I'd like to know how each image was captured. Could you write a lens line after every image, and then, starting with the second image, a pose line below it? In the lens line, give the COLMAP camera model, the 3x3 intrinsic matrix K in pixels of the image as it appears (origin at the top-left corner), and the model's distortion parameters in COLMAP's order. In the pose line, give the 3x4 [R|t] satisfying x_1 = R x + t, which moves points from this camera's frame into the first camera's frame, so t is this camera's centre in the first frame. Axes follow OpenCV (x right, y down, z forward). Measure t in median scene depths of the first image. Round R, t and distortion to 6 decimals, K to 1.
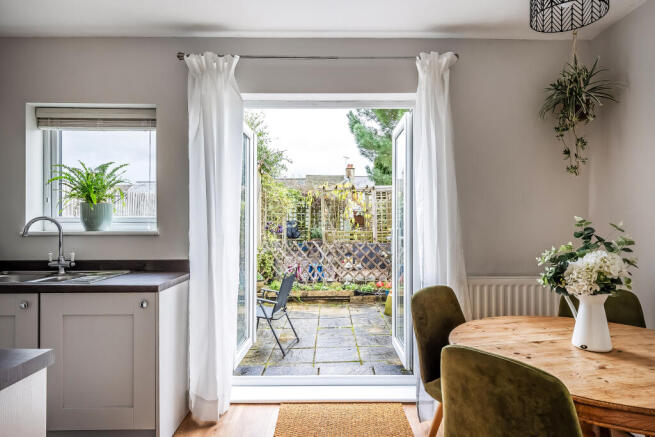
lens RADIAL K [[396.2, 0, 327.5], [0, 396.2, 217.9], [0, 0, 1]] dist [0.000390, 0.000005]
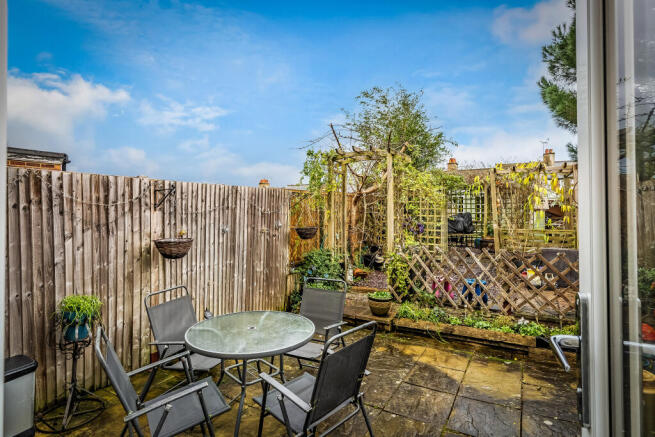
lens RADIAL K [[345.3, 0, 329.1], [0, 345.3, 205.3], [0, 0, 1]] dist [-0.001433, -0.000255]
pose [[0.868794, -0.014440, -0.494964, 0.052050], [0.009857, 0.999881, -0.011868, -0.007917], [0.495076, 0.005432, 0.868833, 0.375854]]
